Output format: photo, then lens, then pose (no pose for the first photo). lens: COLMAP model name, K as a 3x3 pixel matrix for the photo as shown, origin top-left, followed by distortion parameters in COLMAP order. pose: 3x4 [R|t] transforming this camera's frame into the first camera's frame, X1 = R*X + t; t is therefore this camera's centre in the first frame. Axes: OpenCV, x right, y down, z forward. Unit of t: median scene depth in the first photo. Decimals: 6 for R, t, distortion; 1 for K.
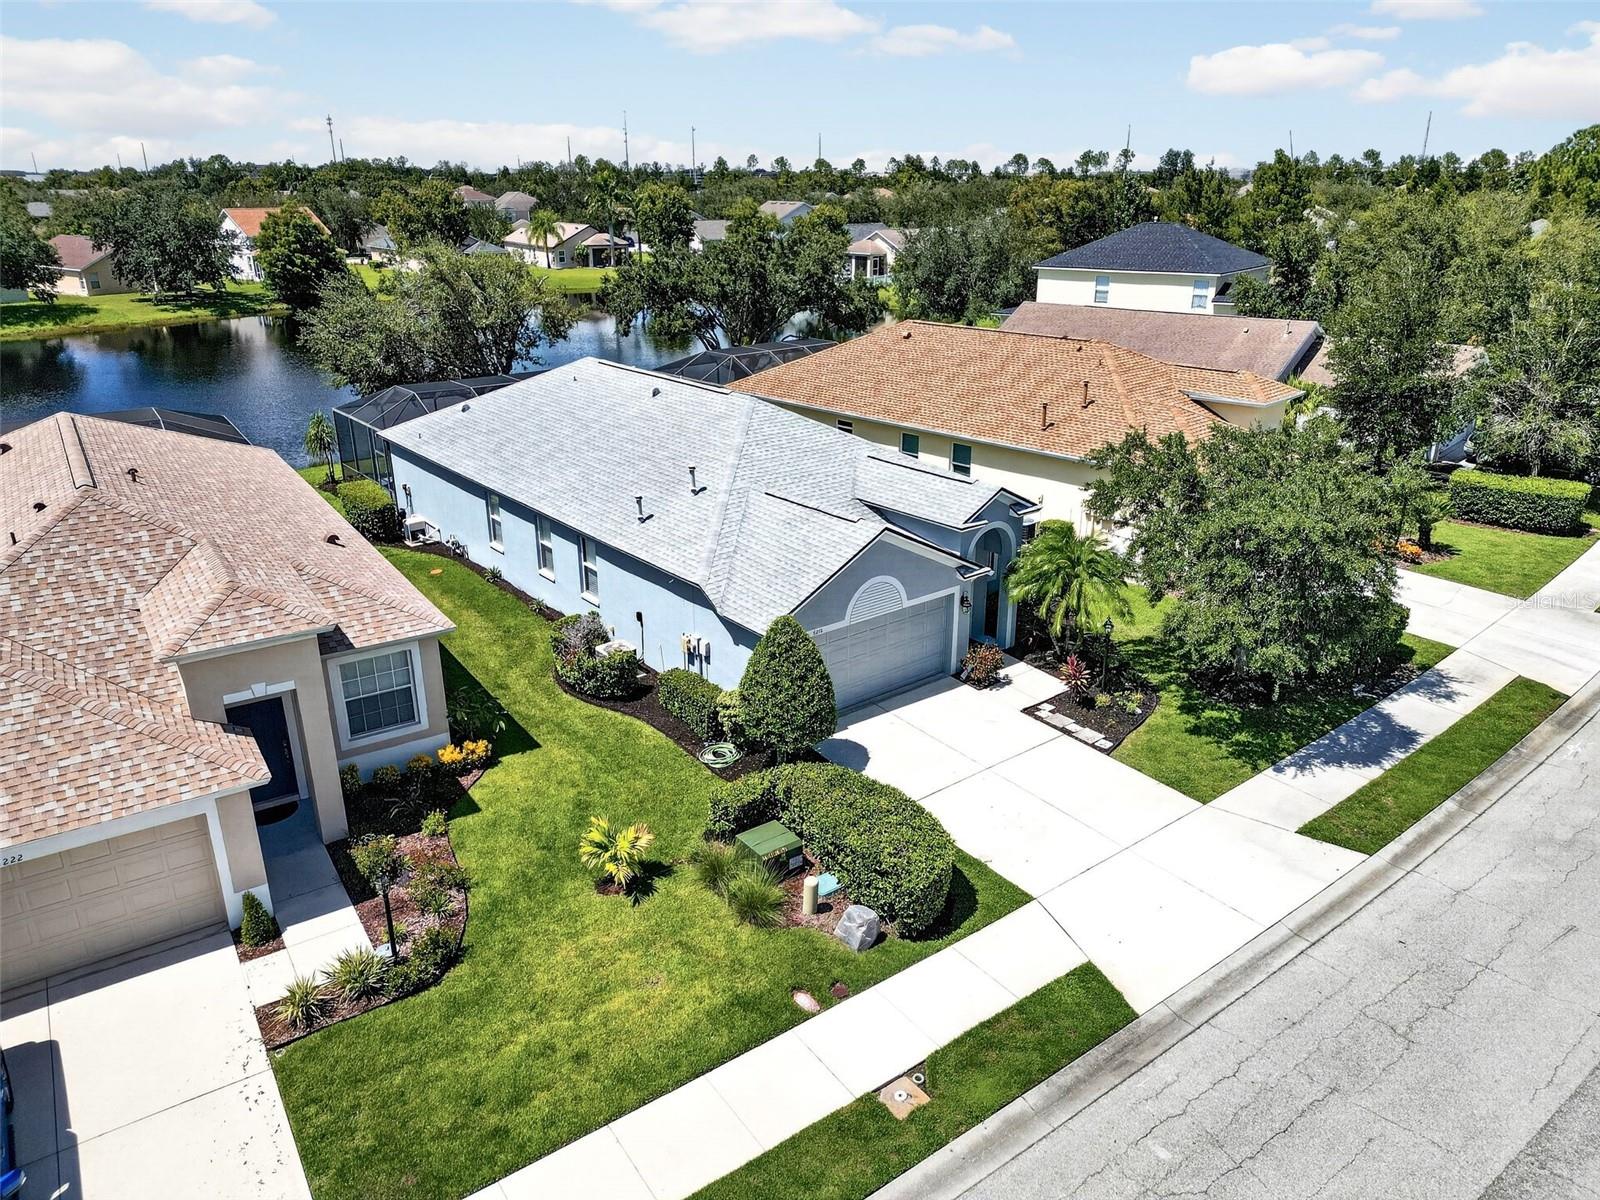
lens RADIAL K [[1116.1, 0, 800.0], [0, 1116.1, 600.0], [0, 0, 1]] dist [0.075009, -0.071630]
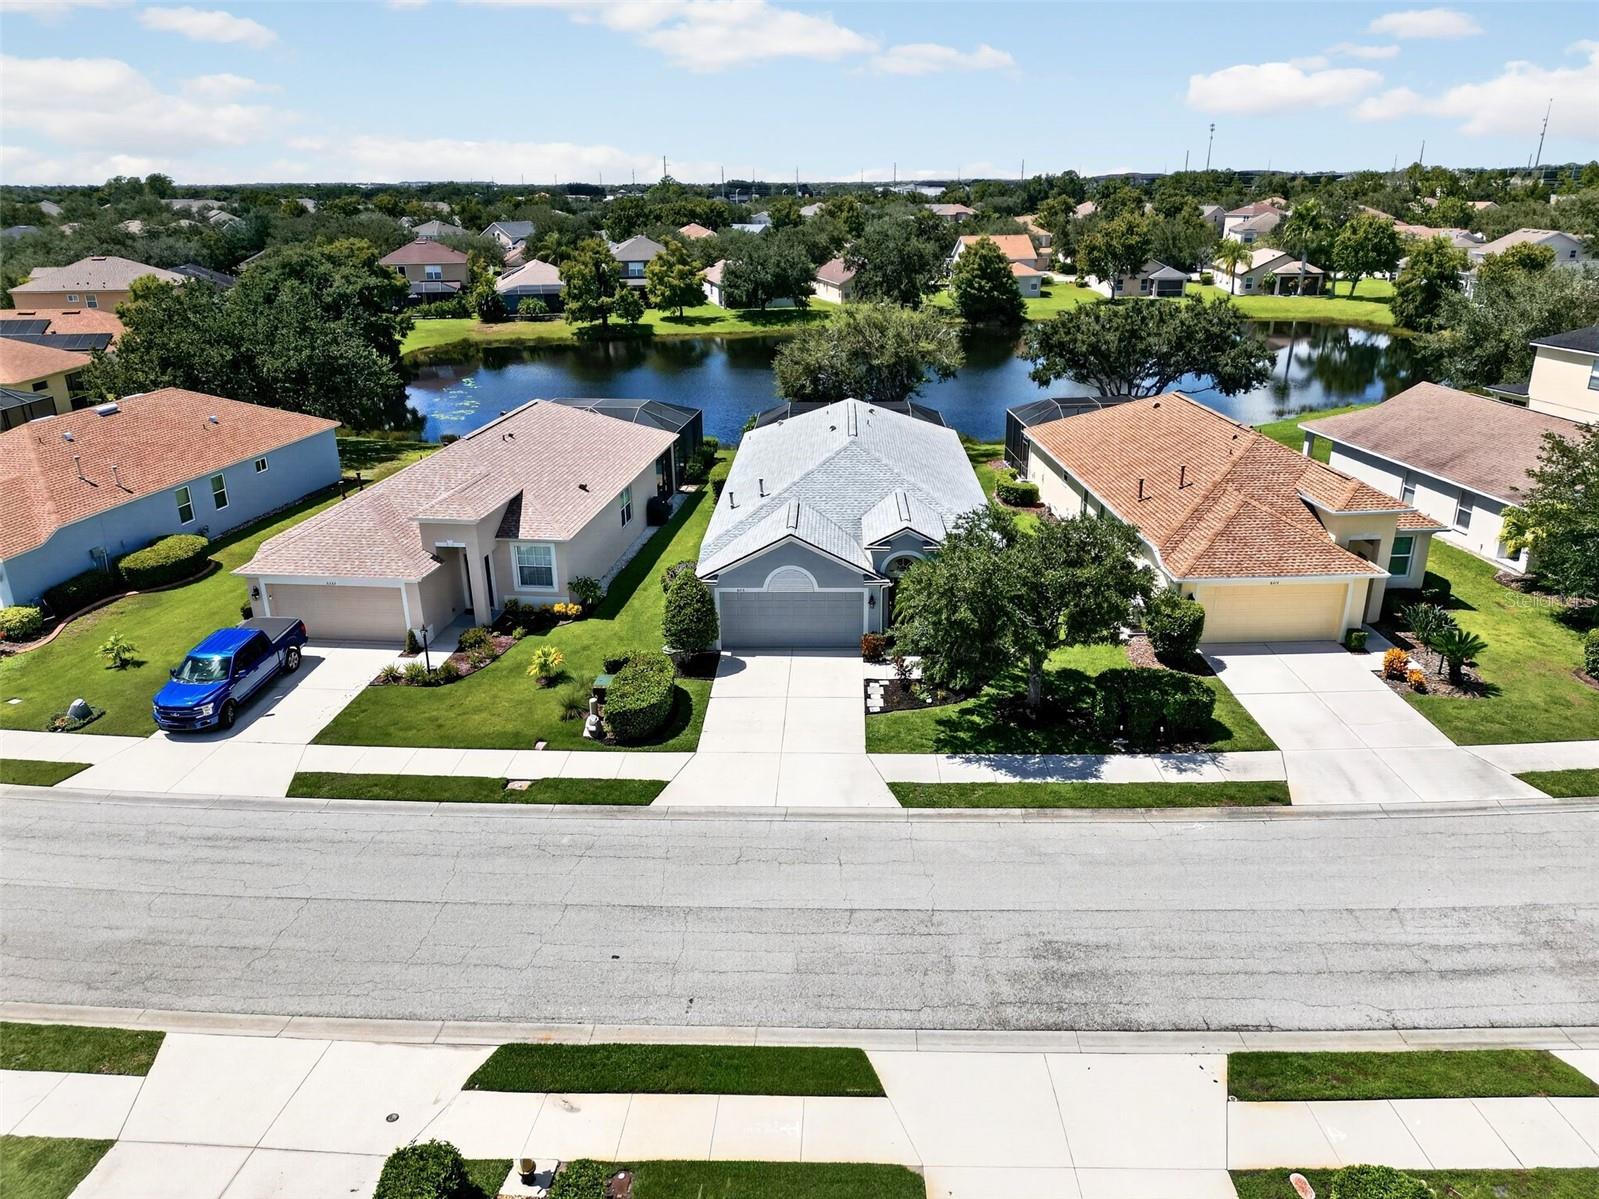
lens RADIAL K [[1115.4, 0, 799.5], [0, 1115.4, 599.5], [0, 0, 1]] dist [0.075009, -0.071630]
pose [[0.761132, 0.221224, -0.609703, 0.937357], [-0.221341, 0.972196, 0.076437, -0.087569], [0.609661, 0.076774, 0.788936, -0.177915]]
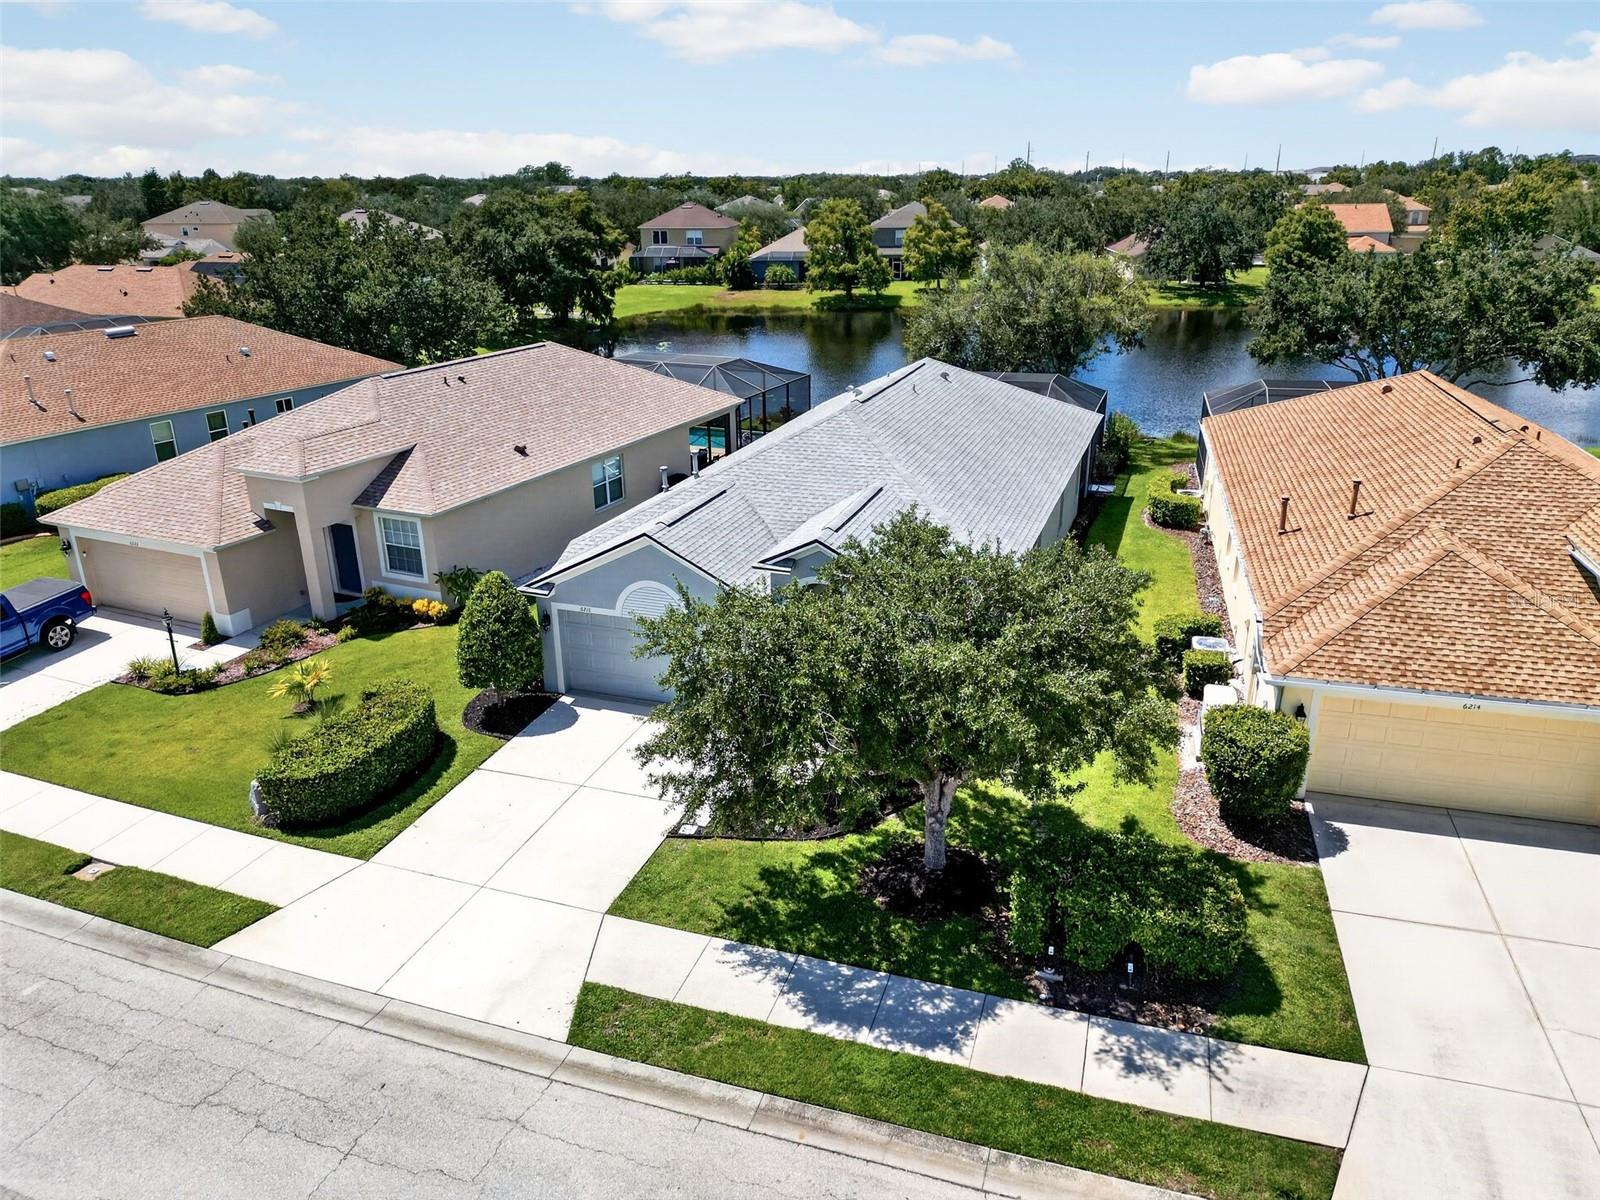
lens RADIAL K [[1116.1, 0, 800.0], [0, 1116.1, 600.0], [0, 0, 1]] dist [0.075009, -0.071630]
pose [[0.529740, 0.296537, -0.794633, 0.871874], [-0.292344, 0.943316, 0.157131, -0.186874], [0.796185, 0.149068, 0.586403, 0.475392]]
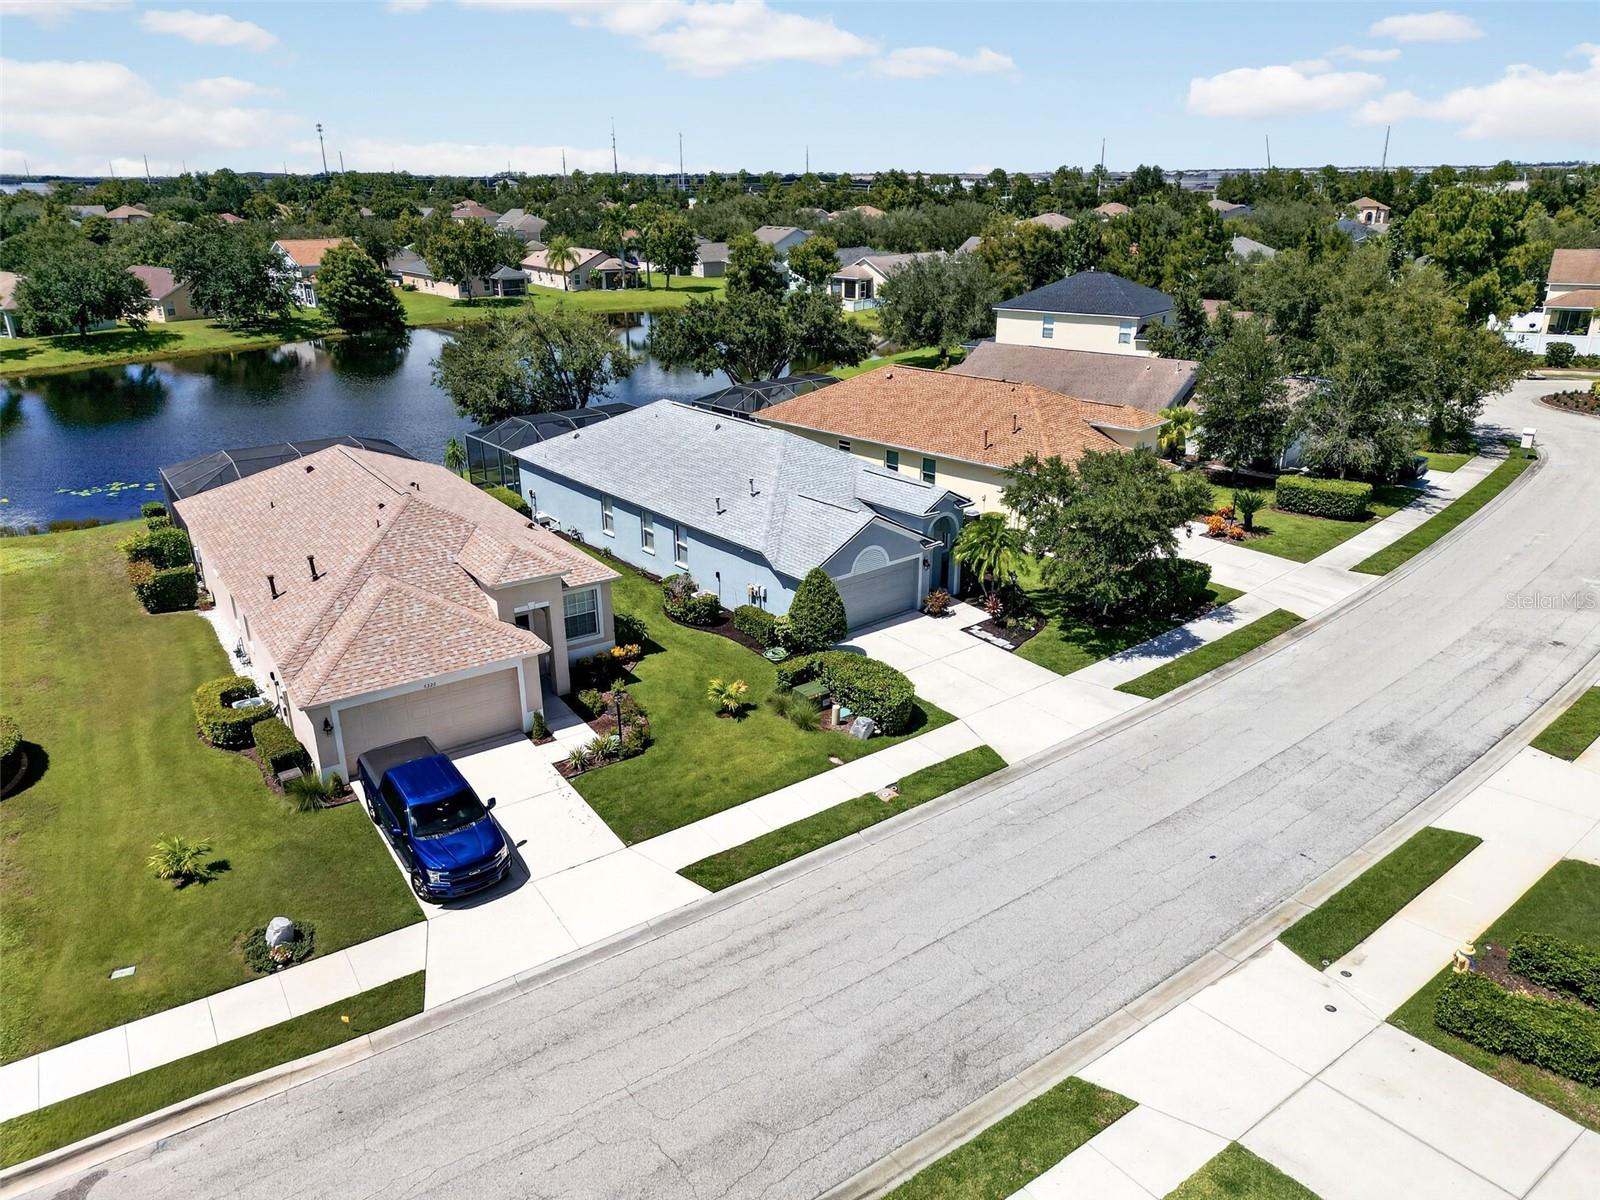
lens RADIAL K [[1116.1, 0, 800.0], [0, 1116.1, 600.0], [0, 0, 1]] dist [0.075009, -0.071630]
pose [[0.999919, -0.007165, 0.010495, -0.046692], [0.007165, 0.999974, 0.000062, 0.051918], [-0.010495, 0.000013, 0.999945, -0.569883]]
